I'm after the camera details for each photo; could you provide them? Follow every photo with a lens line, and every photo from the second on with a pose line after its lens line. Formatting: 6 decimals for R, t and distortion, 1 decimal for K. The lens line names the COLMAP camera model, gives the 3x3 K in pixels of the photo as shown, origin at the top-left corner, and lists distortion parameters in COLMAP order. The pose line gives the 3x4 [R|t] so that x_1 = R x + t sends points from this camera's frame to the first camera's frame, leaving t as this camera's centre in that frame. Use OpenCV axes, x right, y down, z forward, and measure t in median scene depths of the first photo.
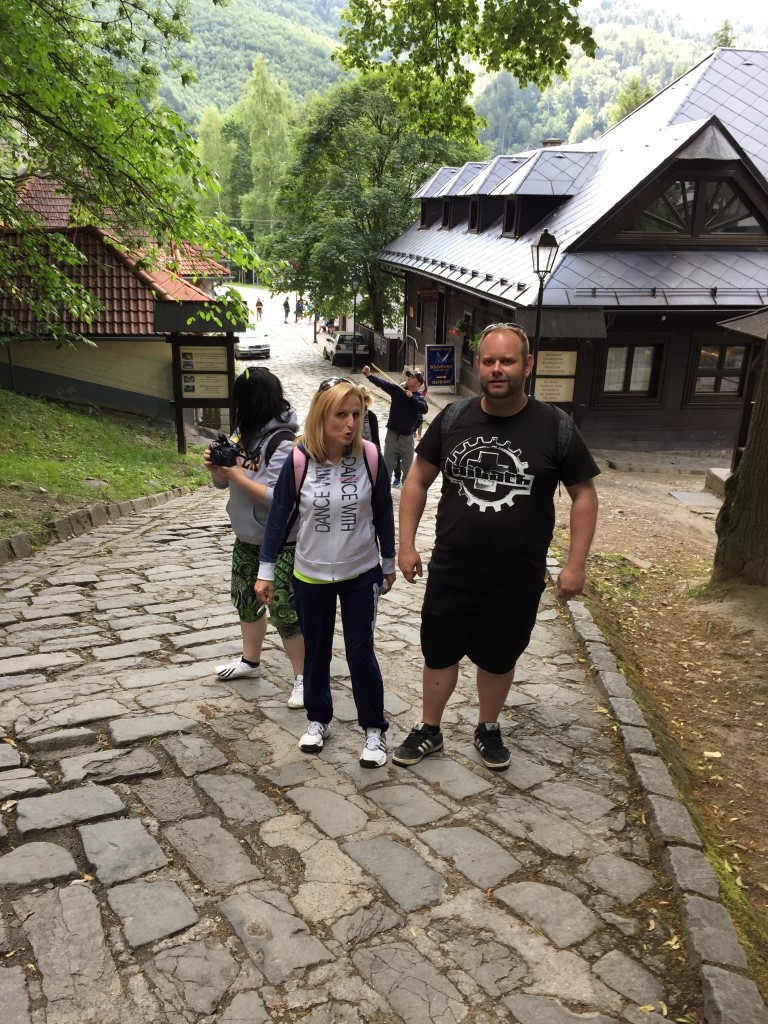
lens RADIAL K [[909.4, 0, 408.4], [0, 909.4, 475.1], [0, 0, 1]] dist [0.065166, -0.102561]
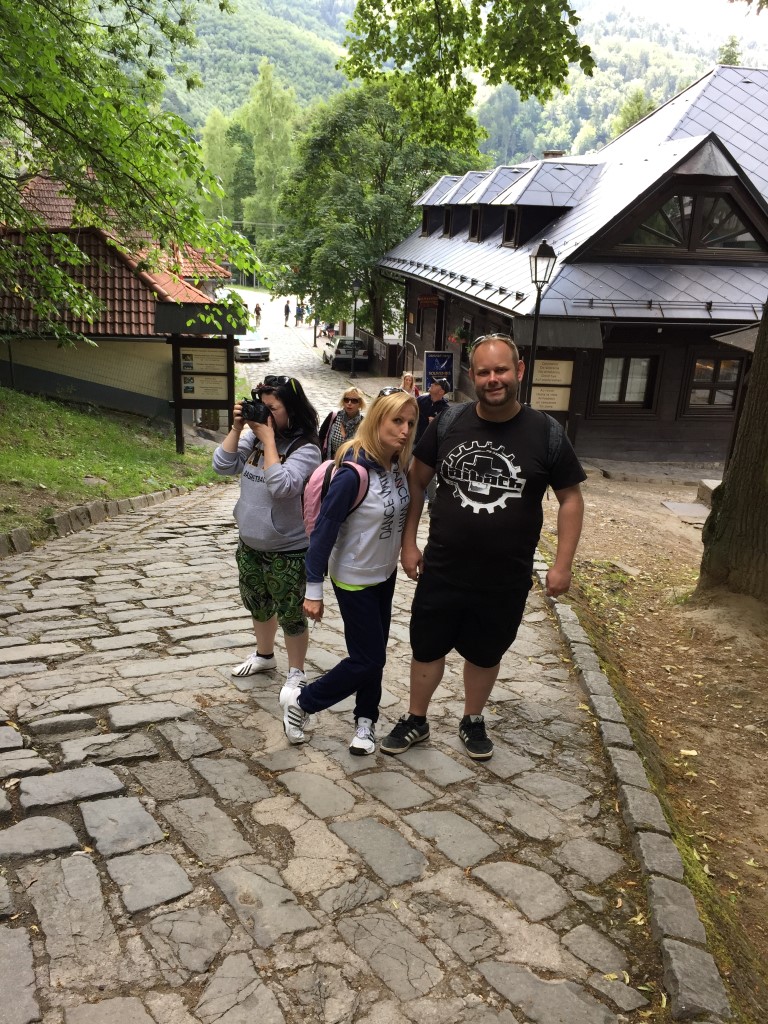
lens RADIAL K [[909.4, 0, 417.6], [0, 909.4, 477.0], [0, 0, 1]] dist [0.065166, -0.102561]
pose [[0.999714, 0.019725, 0.013541, 0.001825], [-0.019664, 0.999796, -0.004640, 0.001774], [-0.013629, 0.004373, 0.999898, -0.016323]]
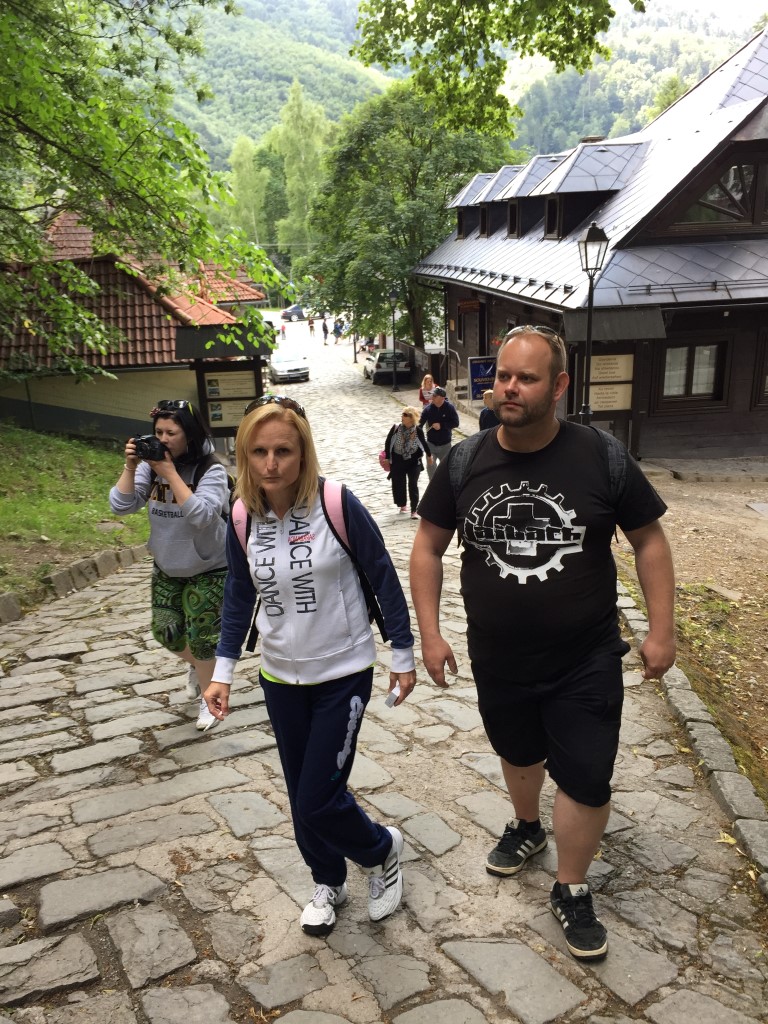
lens RADIAL K [[909.4, 0, 354.4], [0, 909.4, 468.1], [0, 0, 1]] dist [0.065166, -0.102561]
pose [[0.992834, -0.044345, -0.110967, 0.005737], [0.041350, 0.998719, -0.029148, -0.011451], [0.112118, 0.024351, 0.993397, 0.105210]]
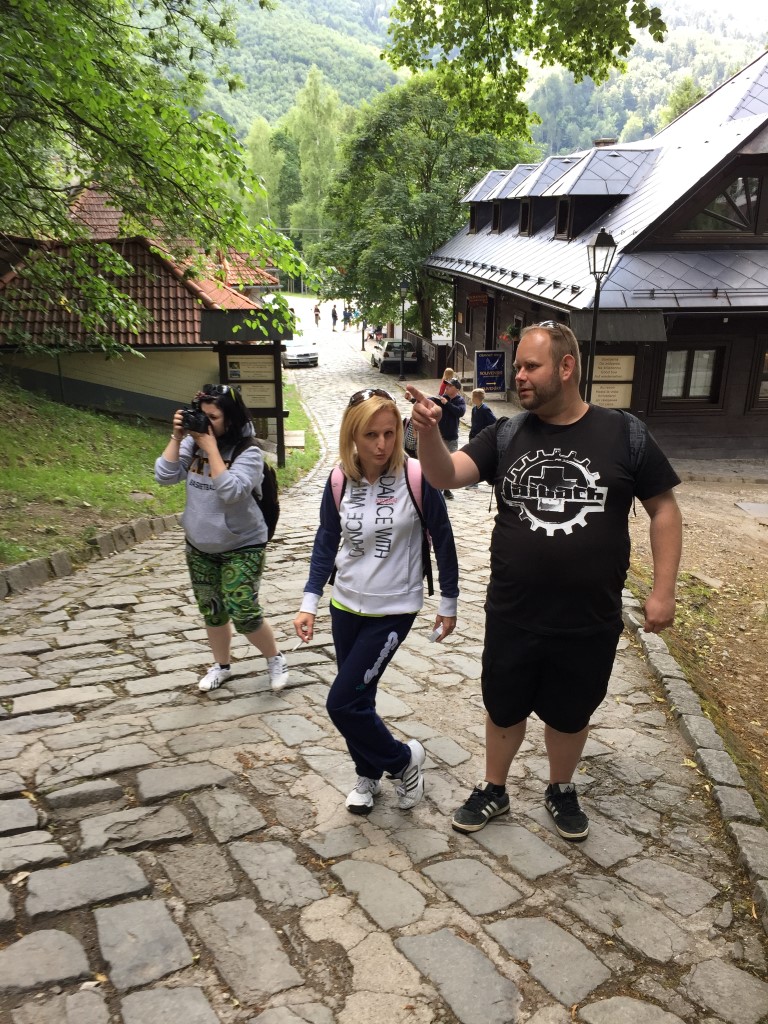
lens RADIAL K [[909.4, 0, 382.8], [0, 909.4, 474.8], [0, 0, 1]] dist [0.065166, -0.102561]
pose [[0.996780, -0.001687, -0.080162, -0.004579], [0.001067, 0.999969, -0.007778, -0.006008], [0.080173, 0.007667, 0.996751, 0.042231]]
